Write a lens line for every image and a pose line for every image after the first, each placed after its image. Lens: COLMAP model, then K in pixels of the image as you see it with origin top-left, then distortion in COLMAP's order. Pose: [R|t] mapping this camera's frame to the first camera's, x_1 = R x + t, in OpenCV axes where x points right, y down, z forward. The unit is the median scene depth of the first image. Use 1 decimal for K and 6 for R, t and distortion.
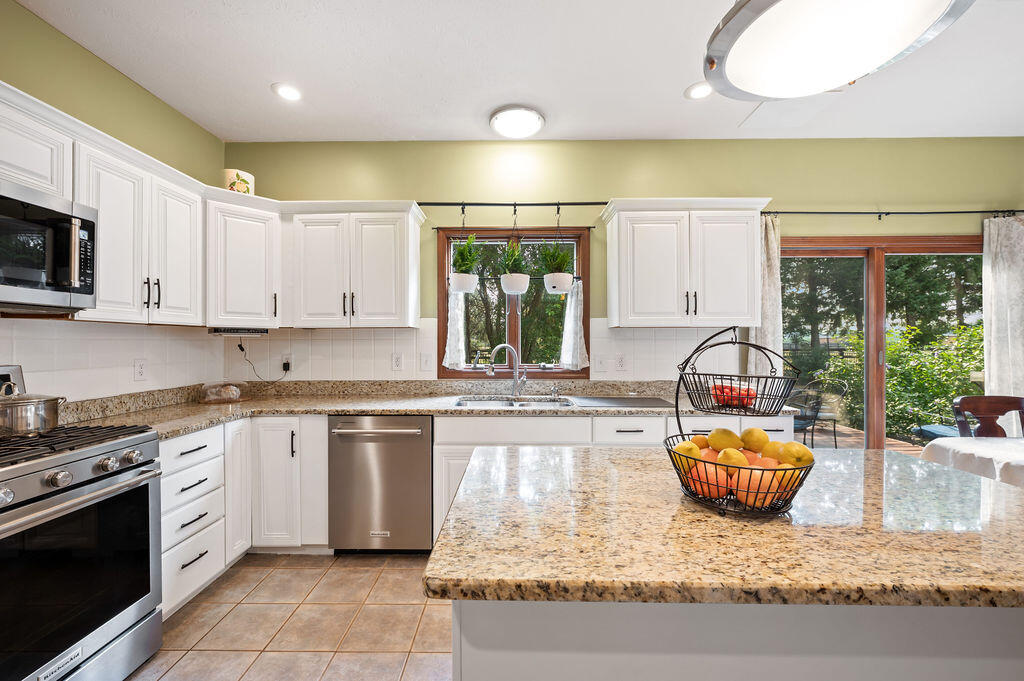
lens RADIAL K [[411.8, 0, 509.5], [0, 411.8, 341.3], [0, 0, 1]] dist [0.000238, 0.000096]
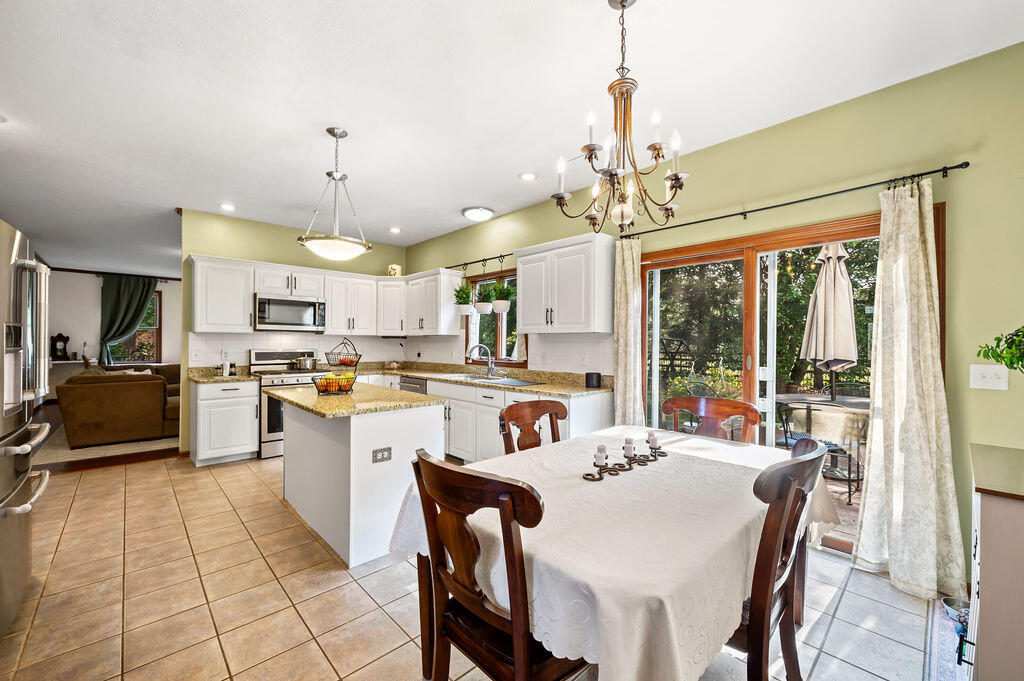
lens RADIAL K [[411.8, 0, 509.5], [0, 411.8, 341.3], [0, 0, 1]] dist [0.000238, 0.000096]
pose [[0.691181, 0.002502, -0.722677, 1.245984], [-0.007589, 0.999964, -0.003796, -0.000269], [0.722642, 0.008108, 0.691175, -0.068292]]
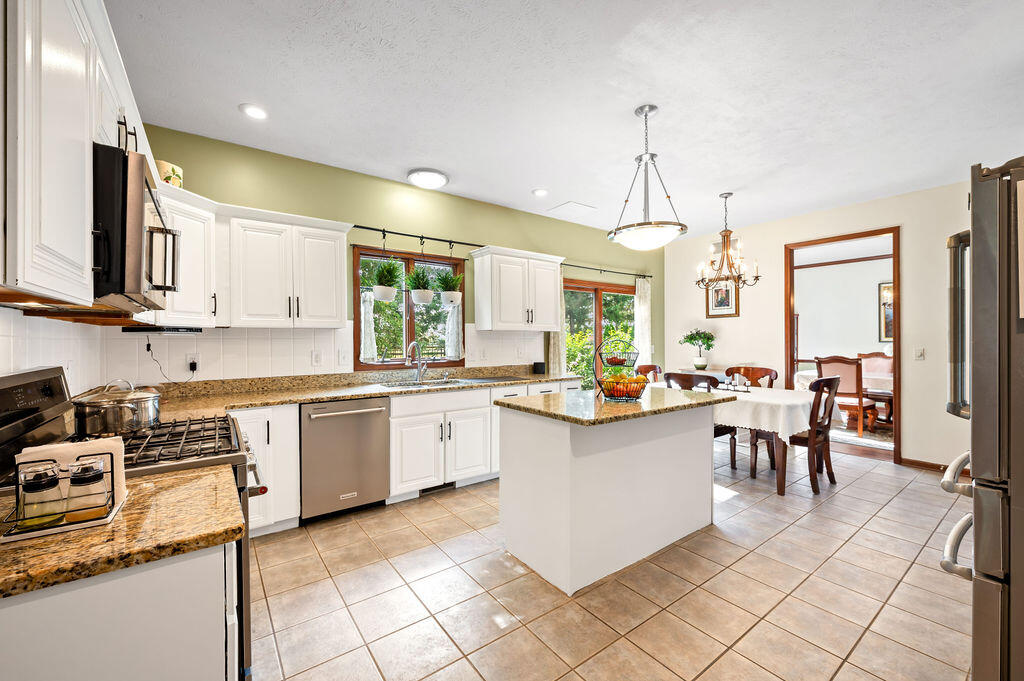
lens RADIAL K [[411.8, 0, 509.5], [0, 411.8, 341.3], [0, 0, 1]] dist [0.000238, 0.000096]
pose [[0.798570, -0.003895, 0.601889, -0.547905], [0.002196, 0.999991, 0.003557, 0.000306], [-0.601897, -0.001519, 0.798572, -0.229211]]
